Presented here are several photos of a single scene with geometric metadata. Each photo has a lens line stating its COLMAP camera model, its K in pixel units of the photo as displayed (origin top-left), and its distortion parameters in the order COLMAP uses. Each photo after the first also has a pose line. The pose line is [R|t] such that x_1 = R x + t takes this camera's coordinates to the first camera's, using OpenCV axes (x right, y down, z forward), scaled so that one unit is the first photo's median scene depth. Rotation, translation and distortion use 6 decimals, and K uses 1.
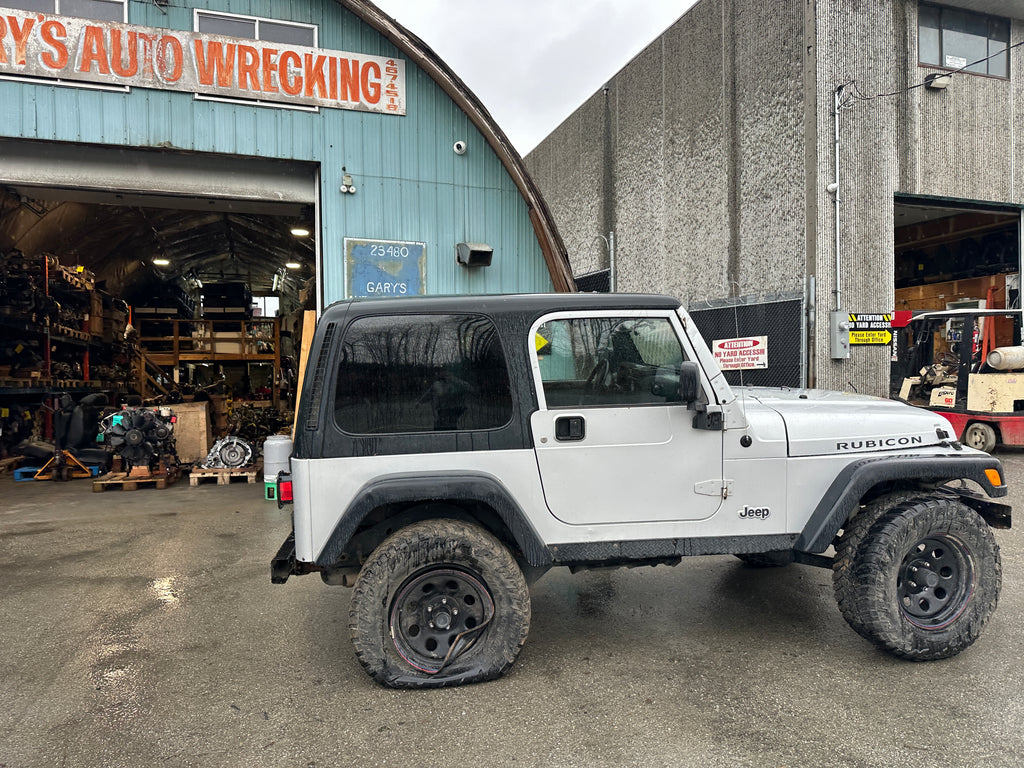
lens RADIAL K [[725.0, 0, 513.4], [0, 725.0, 390.7], [0, 0, 1]] dist [0.028862, -0.029527]
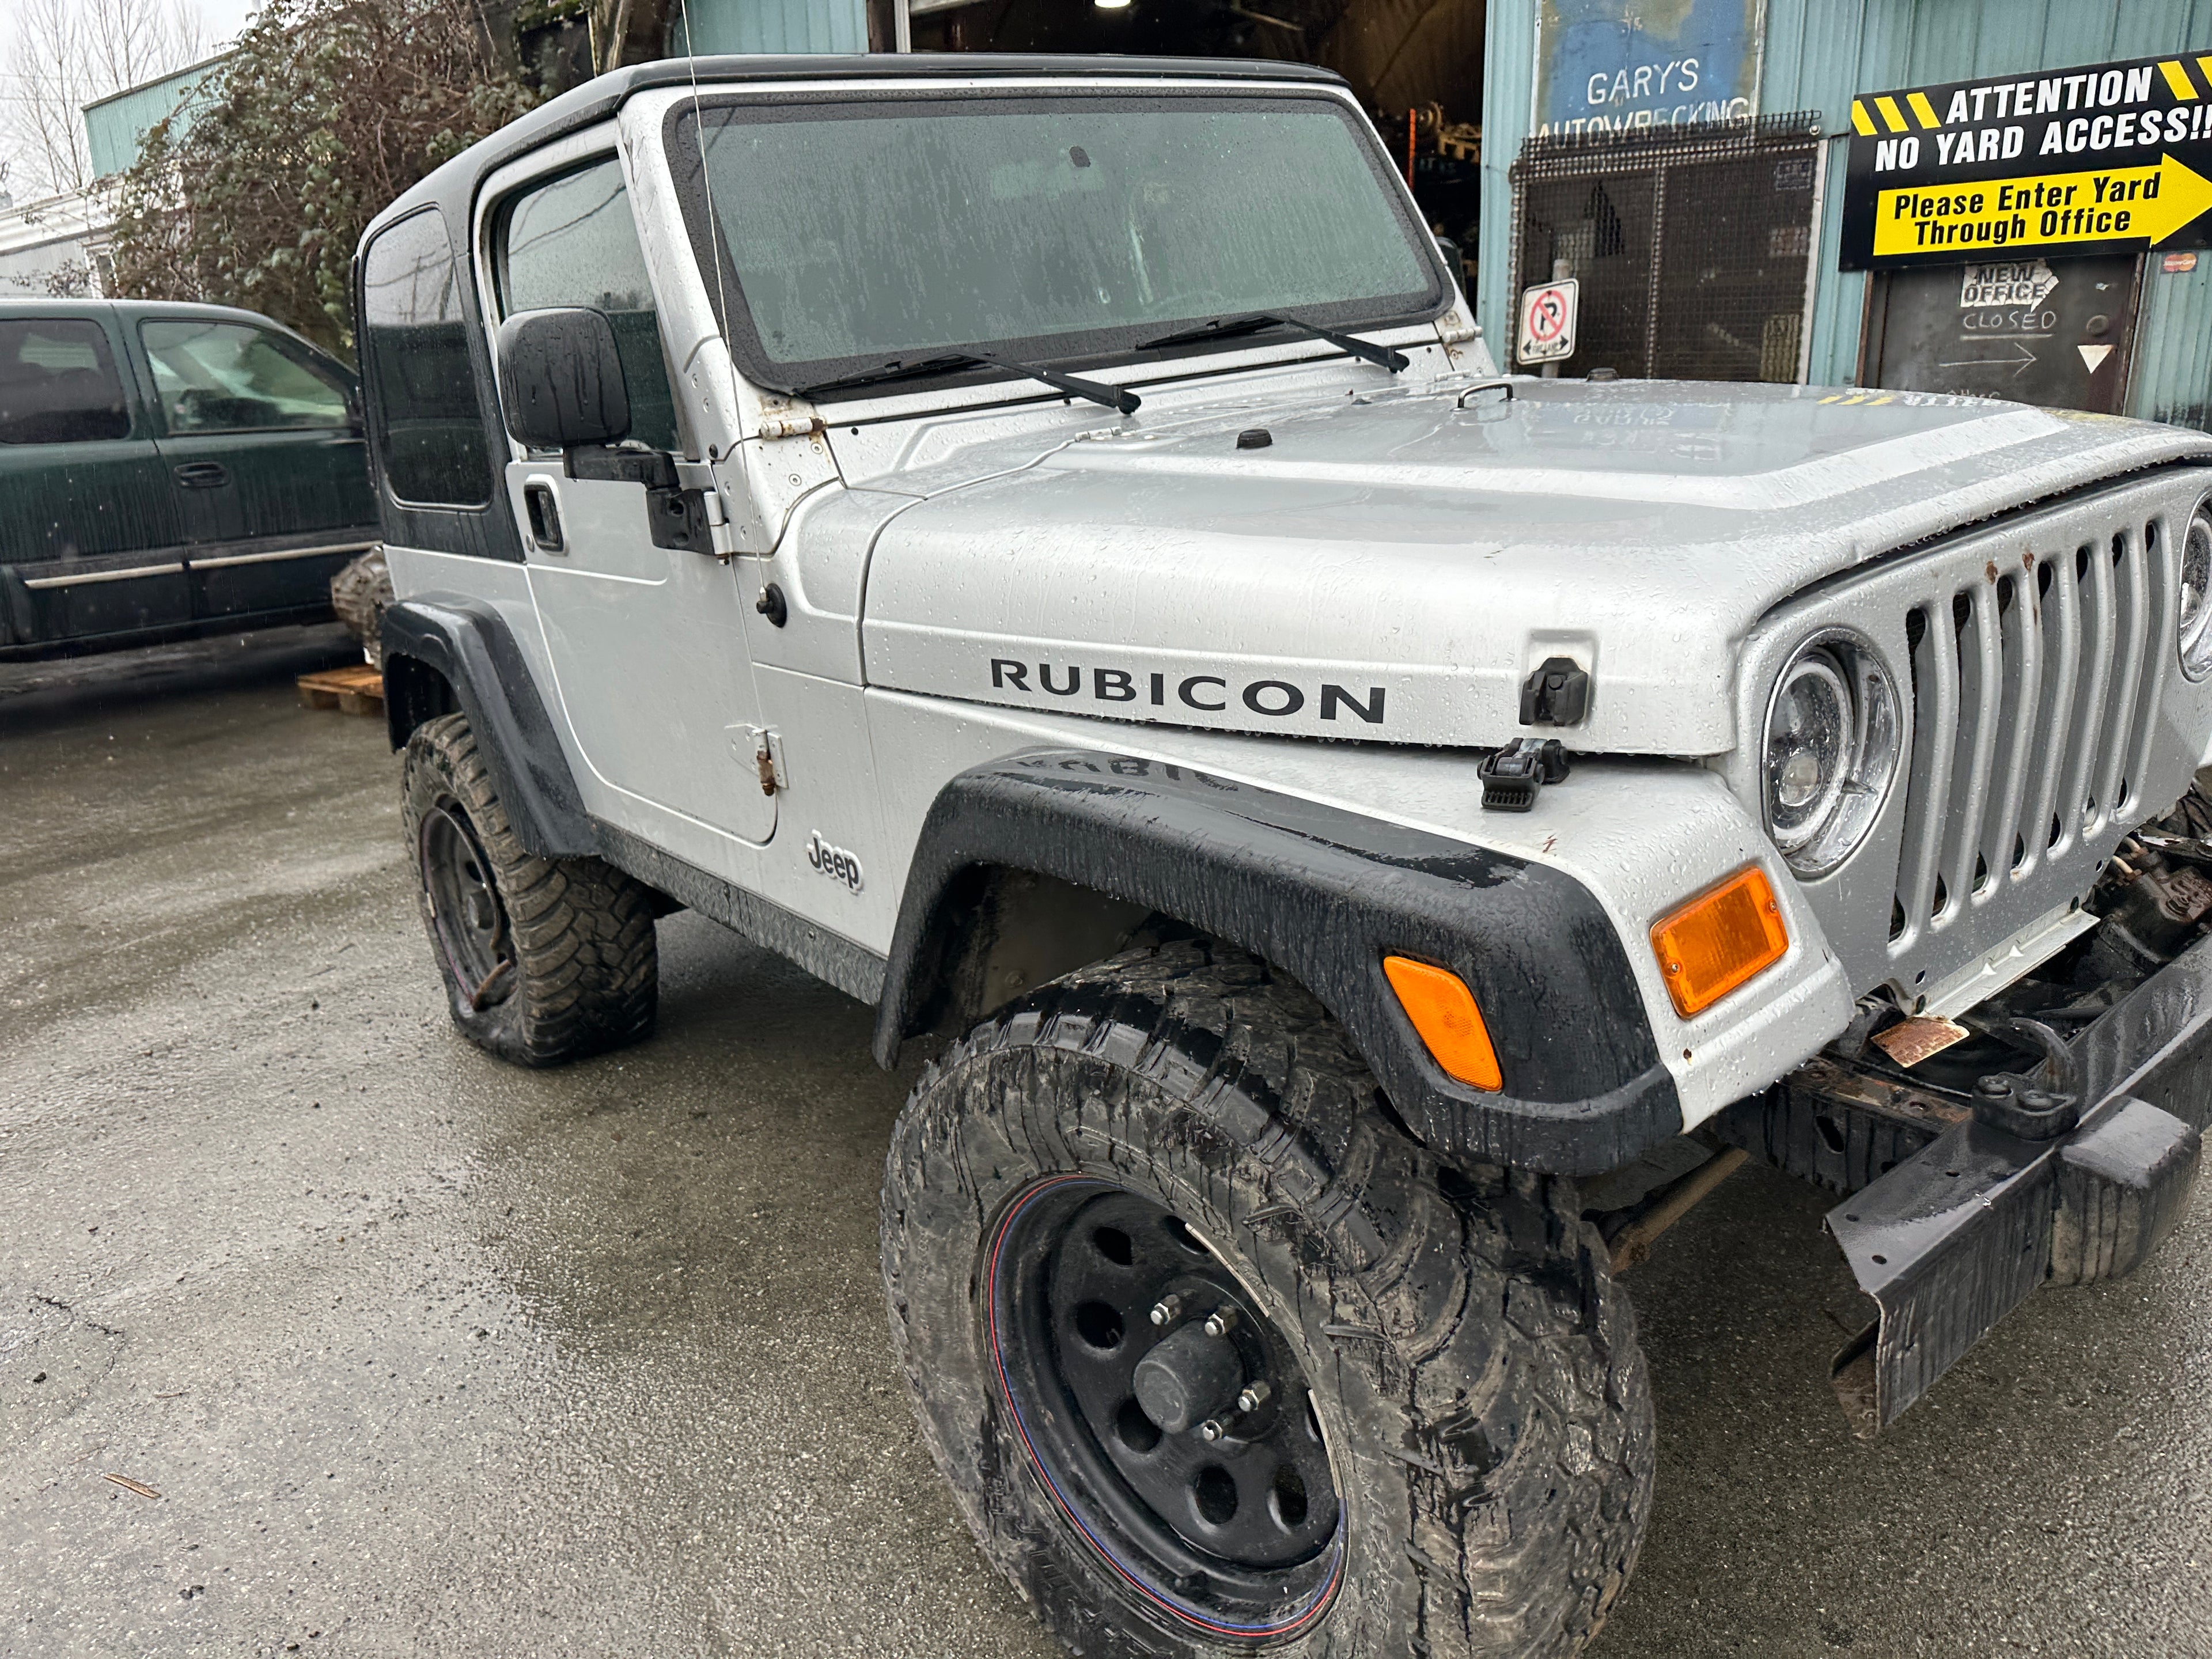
lens RADIAL K [[1570.9, 0, 1103.5], [0, 1570.9, 827.7], [0, 0, 1]] dist [0.015723, -0.014596]
pose [[0.521115, 0.224475, -0.823438, 0.403235], [0.008464, 0.963387, 0.267982, -0.003230], [0.853445, -0.146619, 0.500135, 0.360664]]
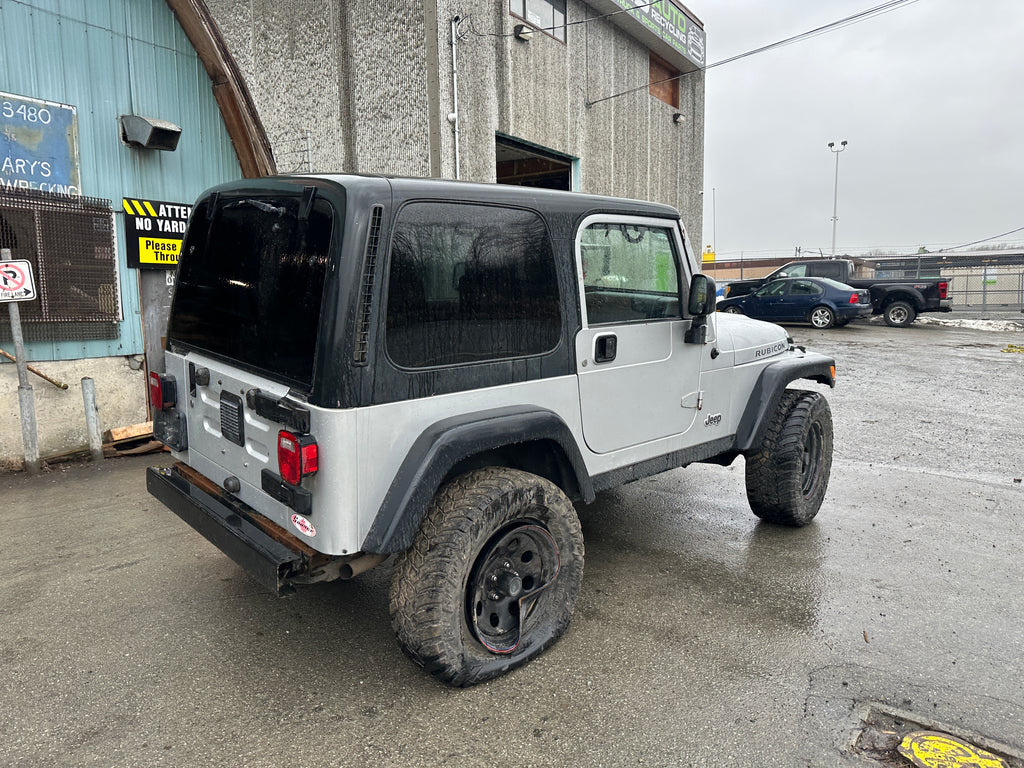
lens RADIAL K [[720.4, 0, 515.9], [0, 720.4, 390.7], [0, 0, 1]] dist [0.037317, -0.037434]
pose [[0.792810, -0.077913, 0.604468, -0.244576], [0.016401, 0.994163, 0.106632, 0.003330], [-0.609248, -0.074625, 0.789460, 0.157759]]
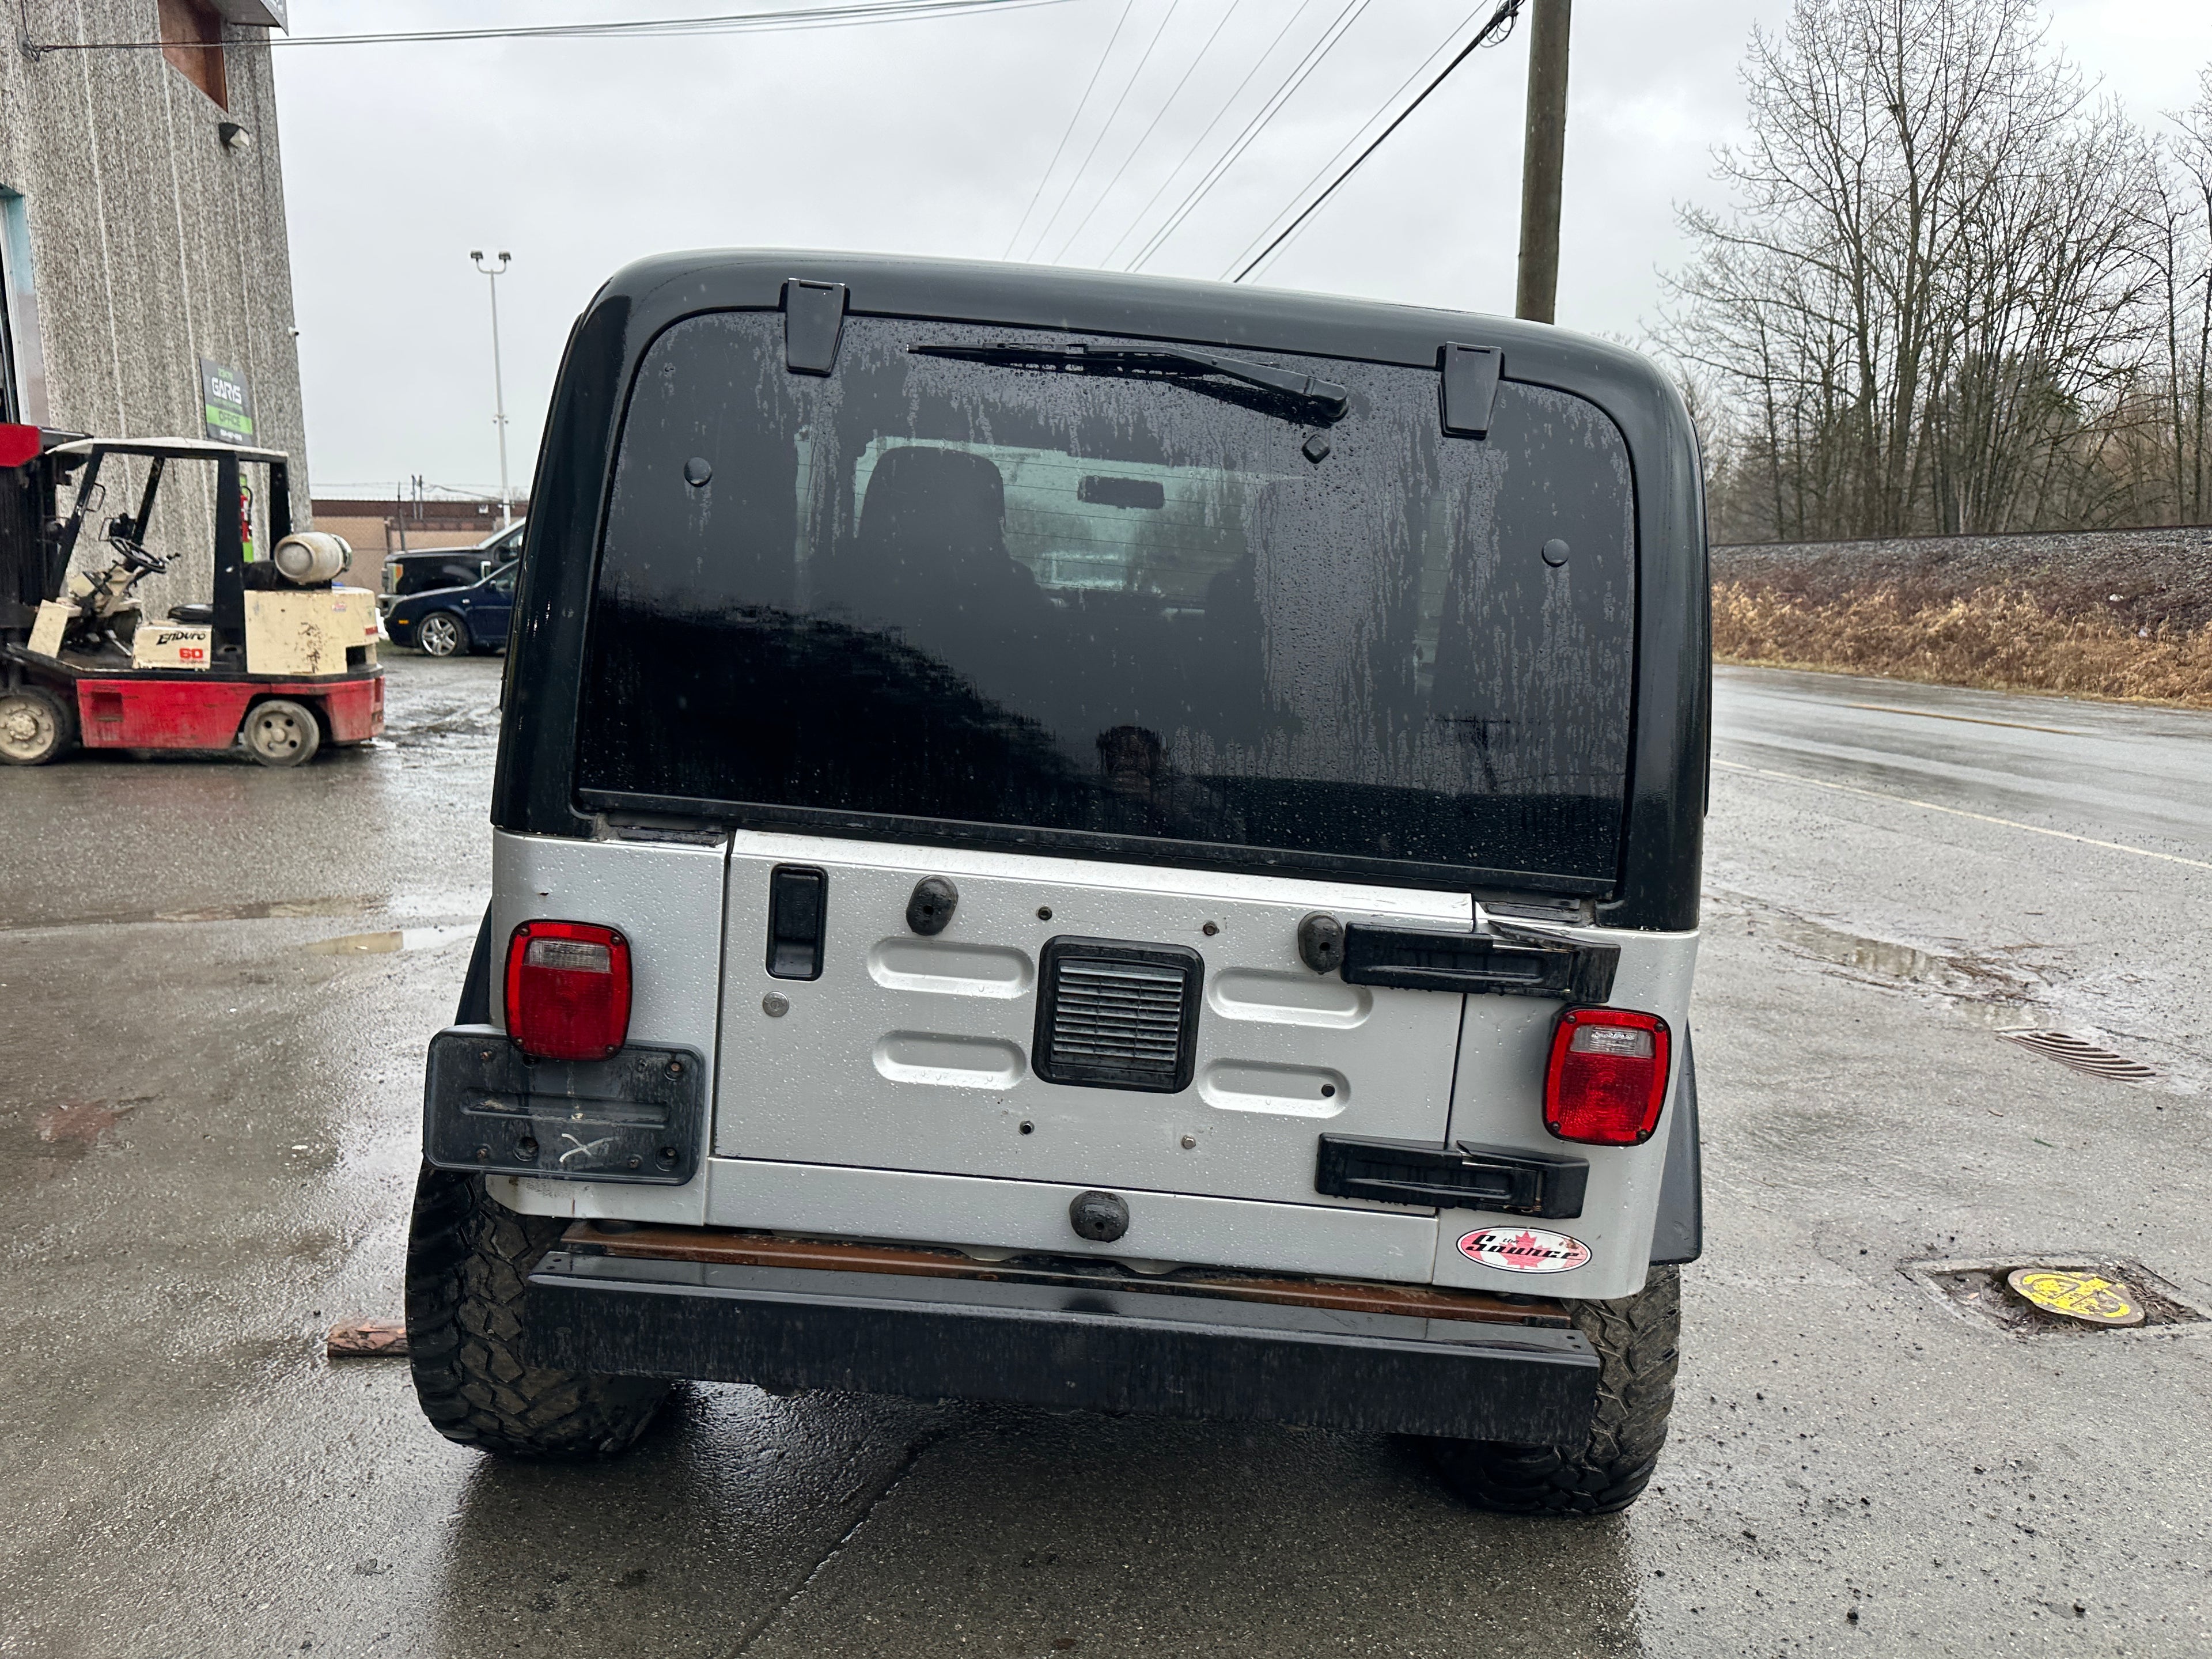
lens RADIAL K [[1556.1, 0, 1114.5], [0, 1556.1, 844.0], [0, 0, 1]] dist [0.037317, -0.037434]
pose [[0.098488, -0.155175, 0.982965, -0.379782], [0.016342, 0.987887, 0.154315, -0.012980], [-0.995004, 0.000866, 0.099831, 0.493977]]
